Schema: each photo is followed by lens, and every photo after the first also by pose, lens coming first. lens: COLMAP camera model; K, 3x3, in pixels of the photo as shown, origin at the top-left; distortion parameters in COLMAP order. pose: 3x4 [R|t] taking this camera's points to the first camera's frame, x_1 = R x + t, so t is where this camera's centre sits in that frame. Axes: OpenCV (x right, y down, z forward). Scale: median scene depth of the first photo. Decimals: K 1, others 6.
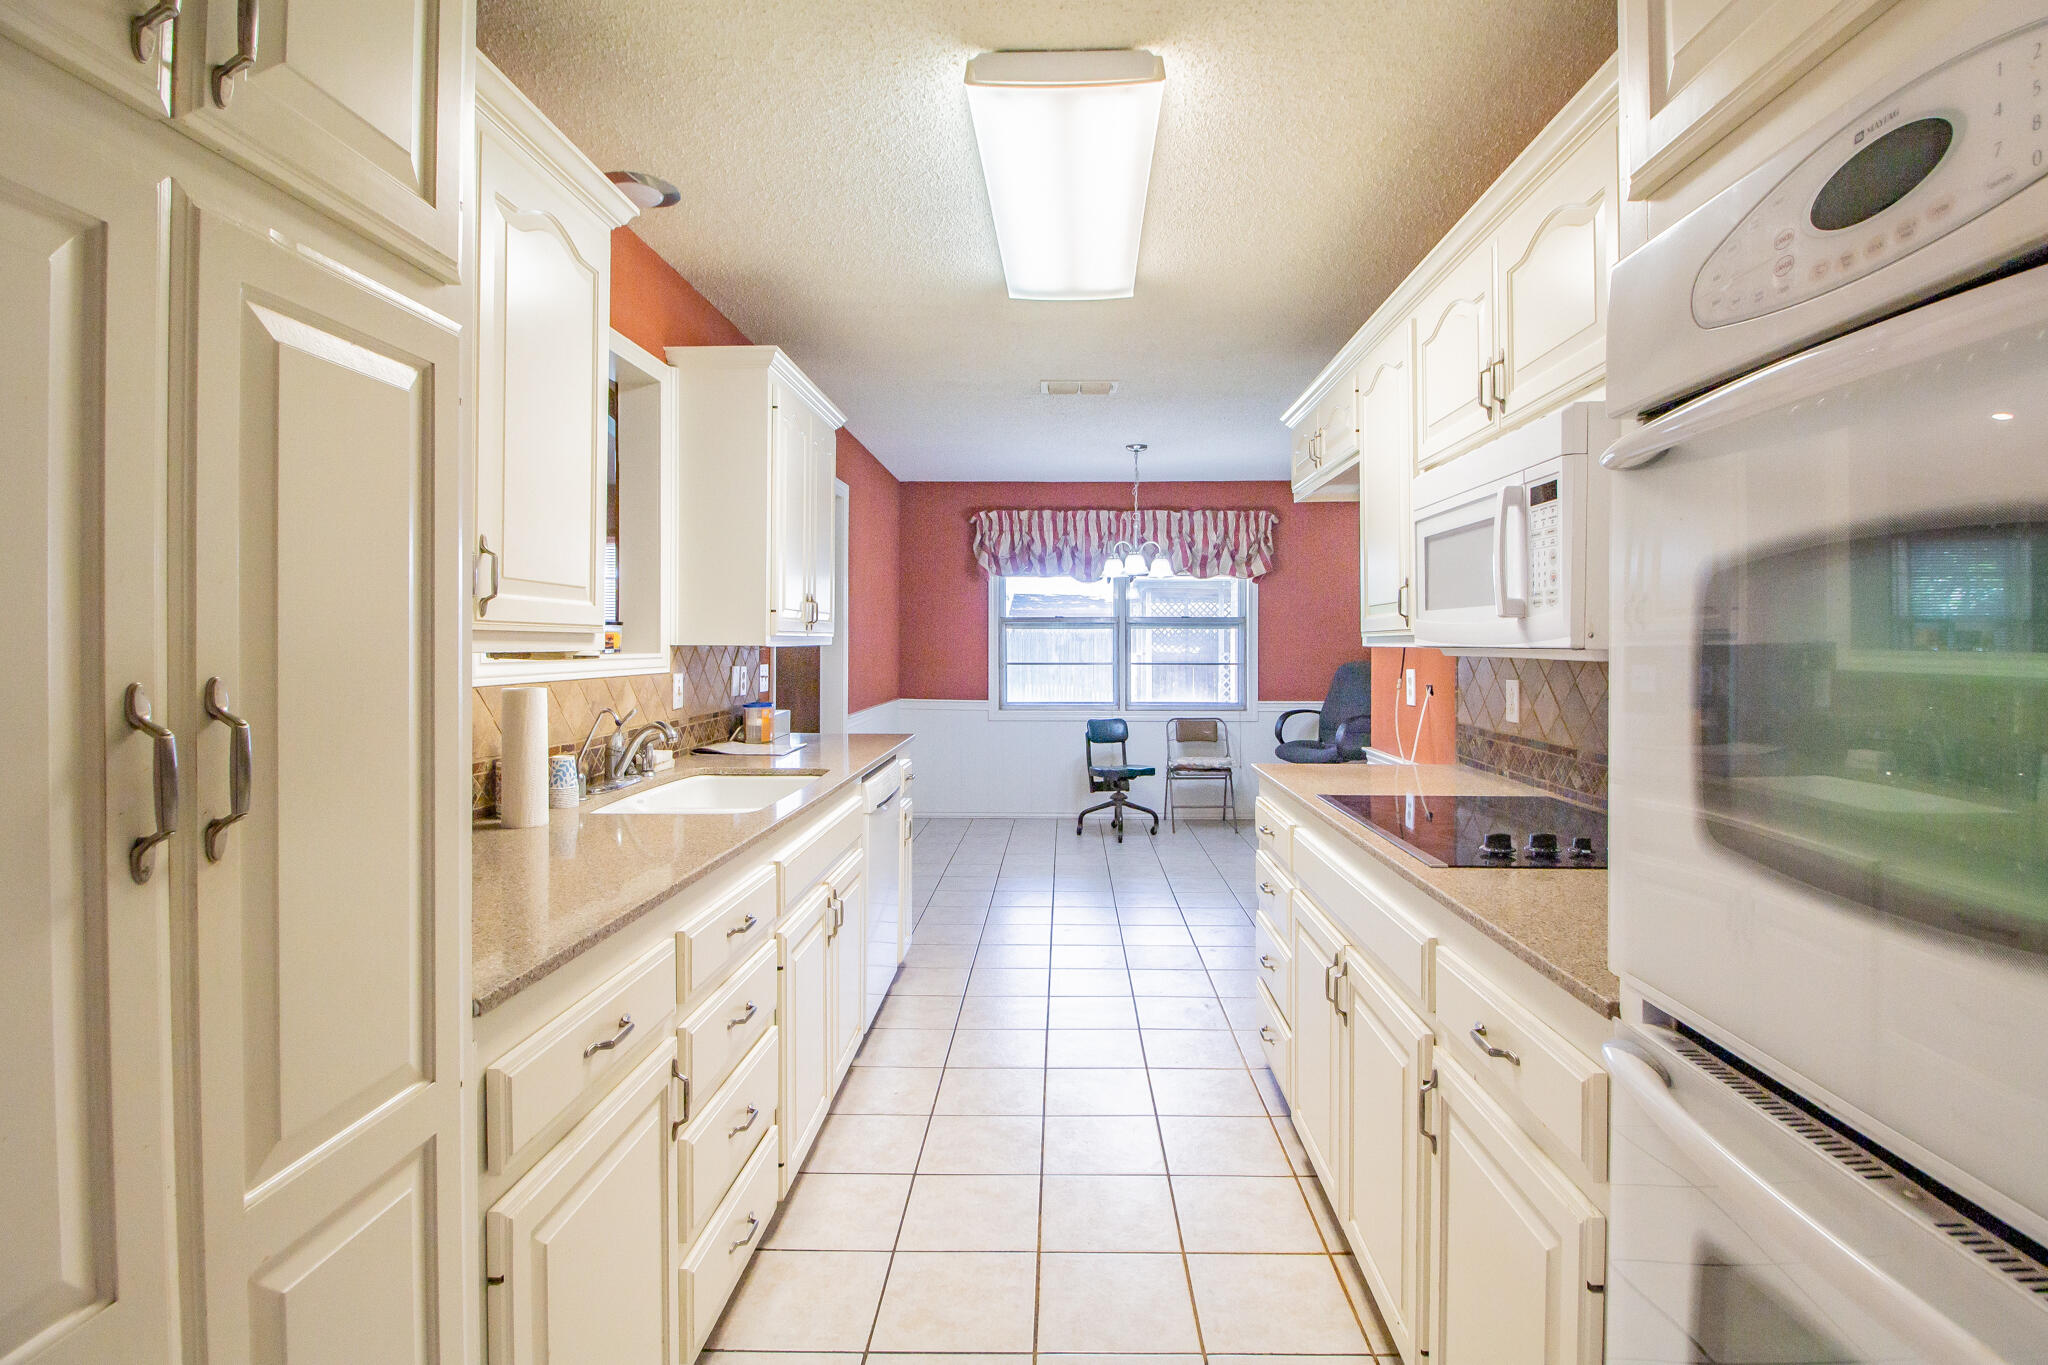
lens RADIAL K [[1001.5, 0, 1018.8], [0, 1001.5, 650.3], [0, 0, 1]] dist [0.000890, -0.011965]
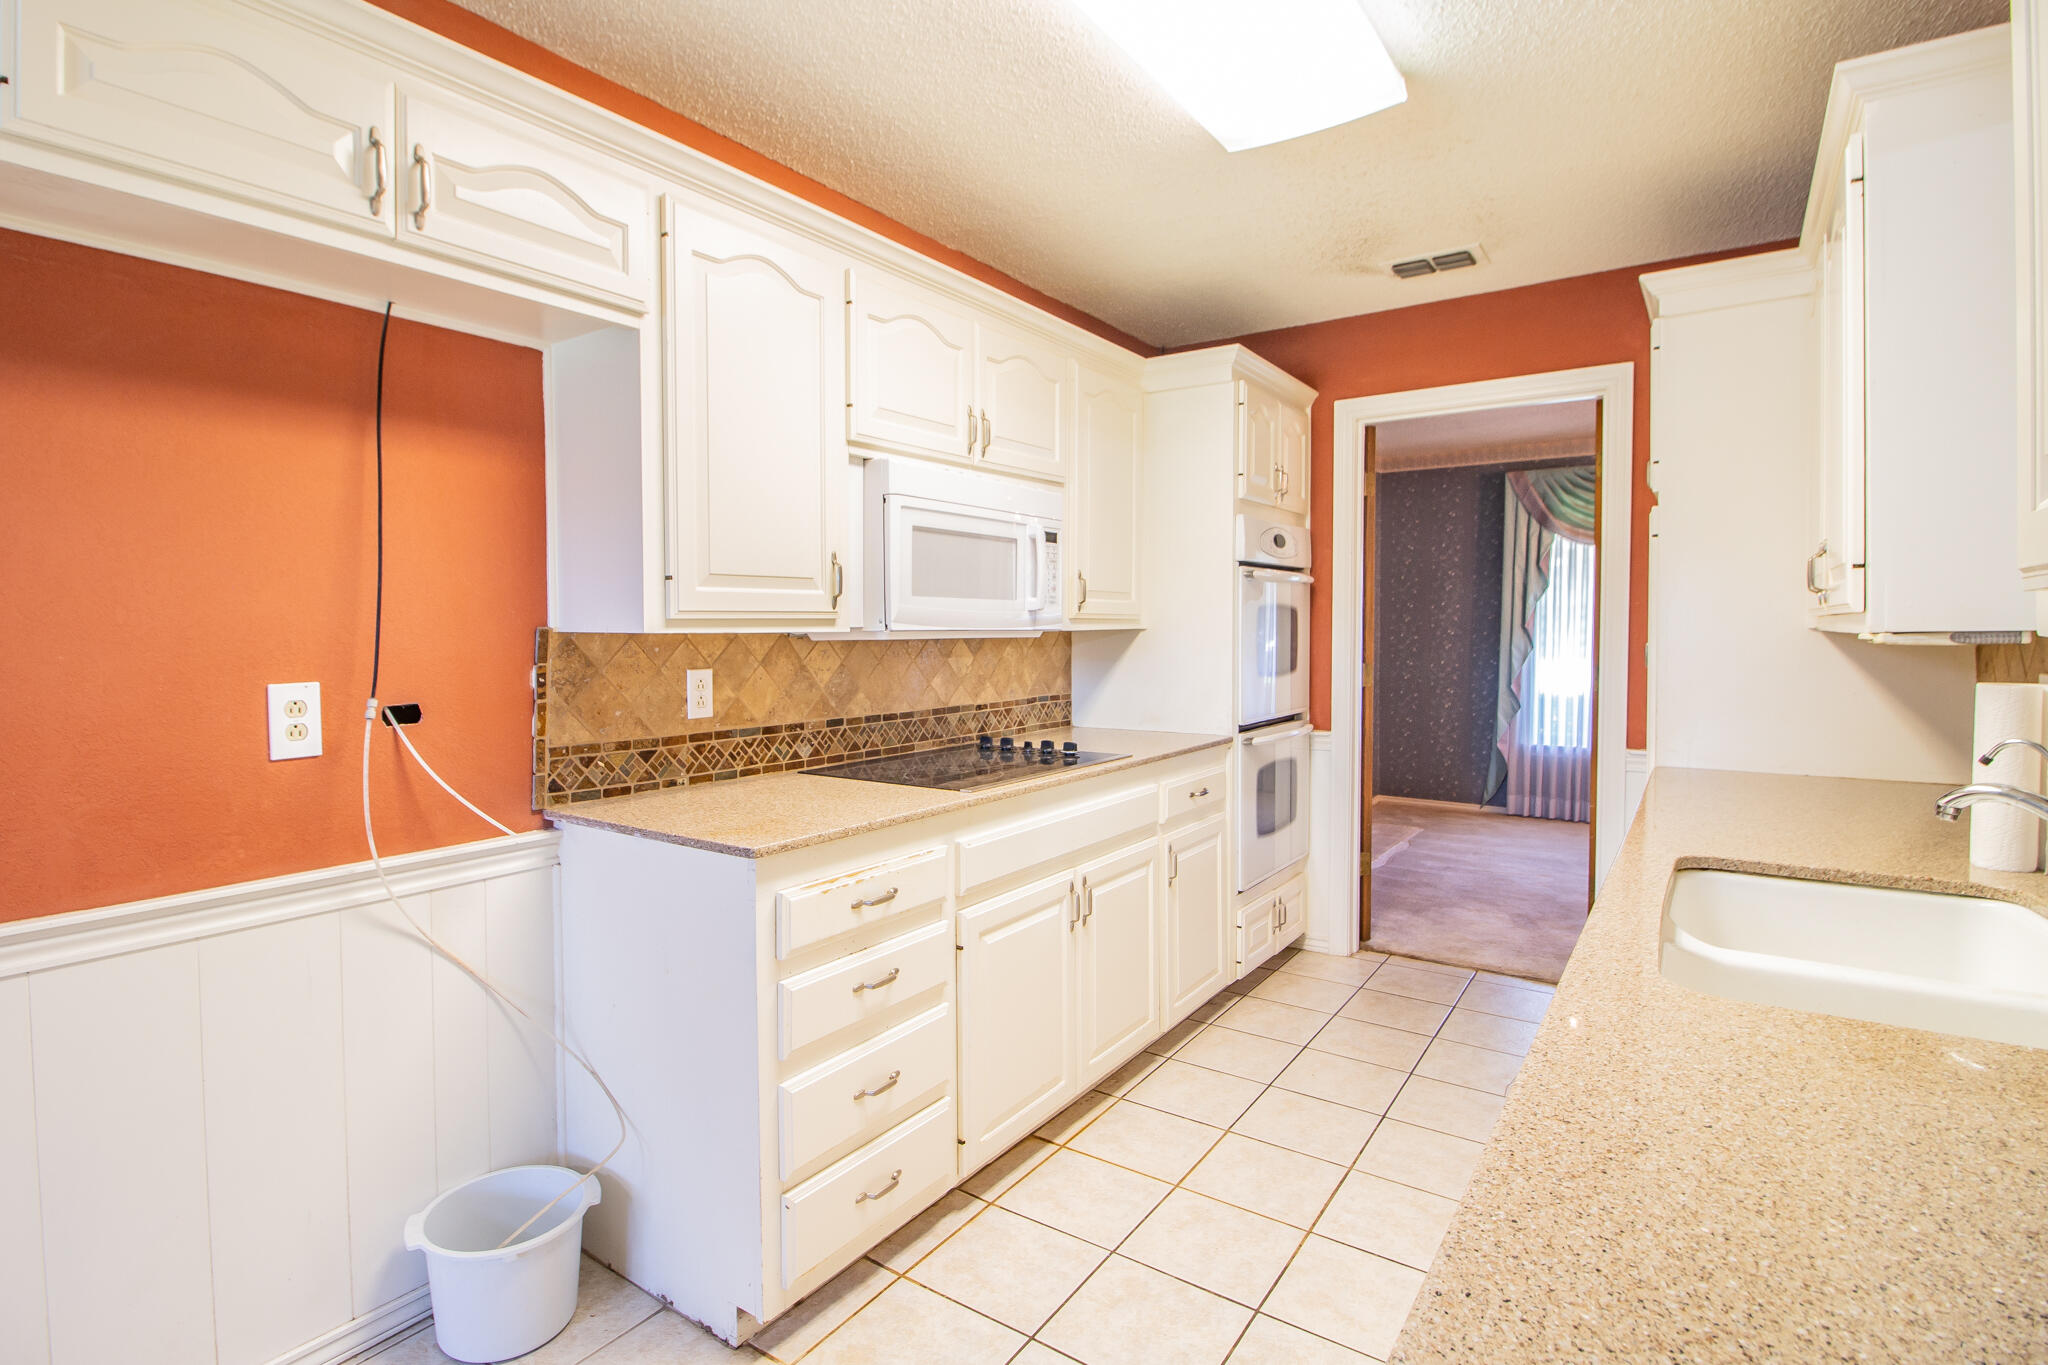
lens RADIAL K [[1000.1, 0, 989.6], [0, 1000.1, 656.4], [0, 0, 1]] dist [0.001324, -0.011423]
pose [[-0.839578, -0.002552, 0.543233, -0.154064], [0.014890, 0.999505, 0.027708, -0.002478], [-0.543035, 0.031352, -0.839124, 1.230747]]
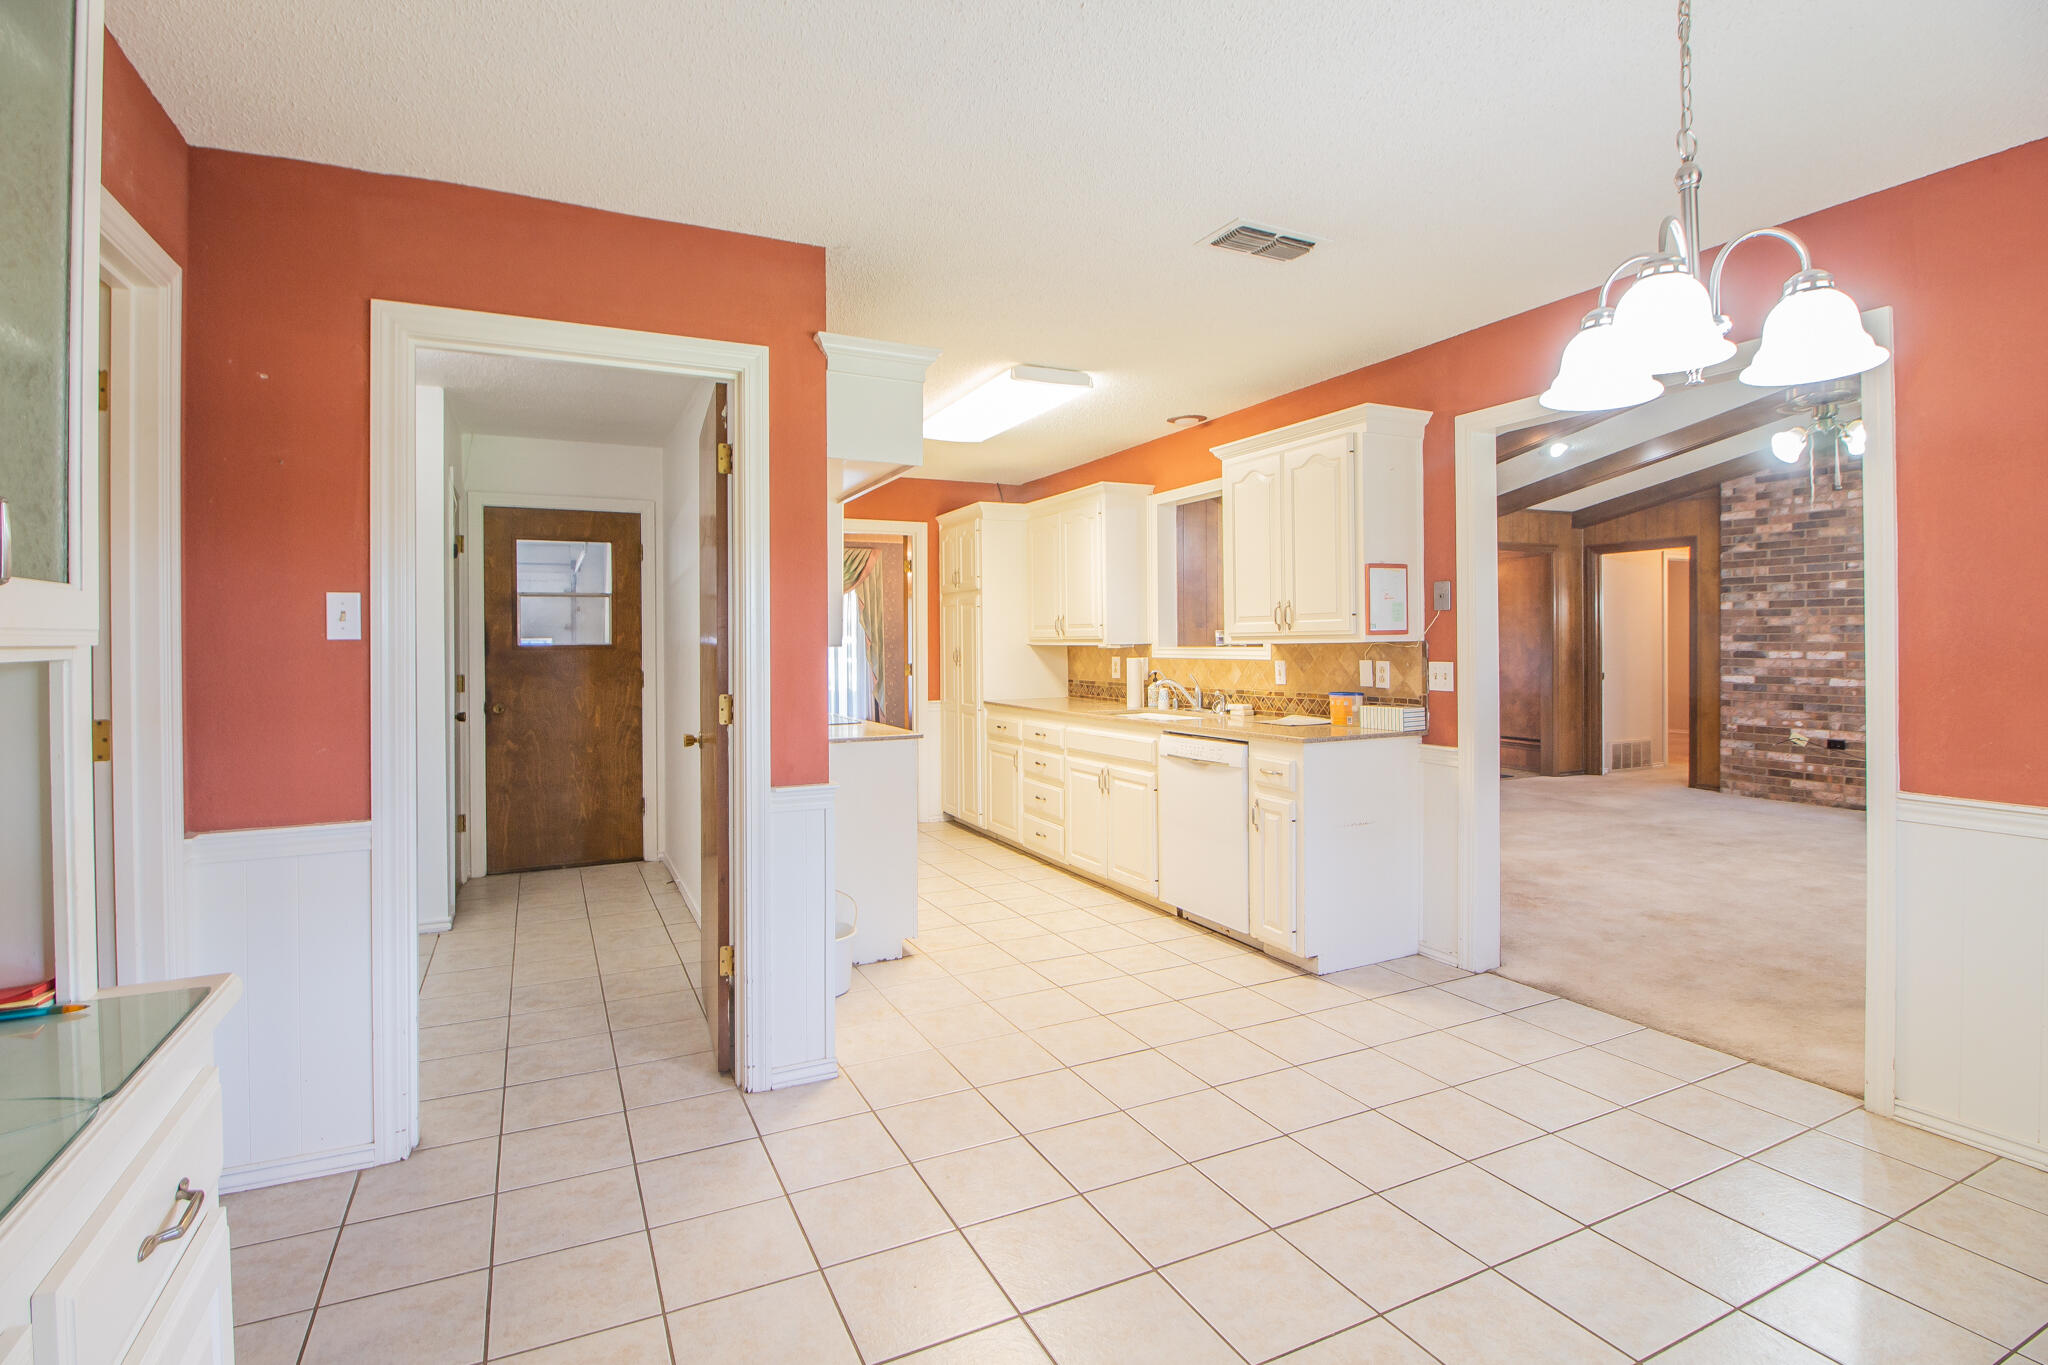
lens RADIAL K [[982.5, 0, 1013.0], [0, 982.5, 646.1], [0, 0, 1]] dist [-0.000829, -0.011264]
pose [[-0.877247, 0.018341, -0.479689, 0.668147], [0.013568, 0.999818, 0.013415, -0.016229], [0.479847, 0.005260, -0.877336, 1.960765]]
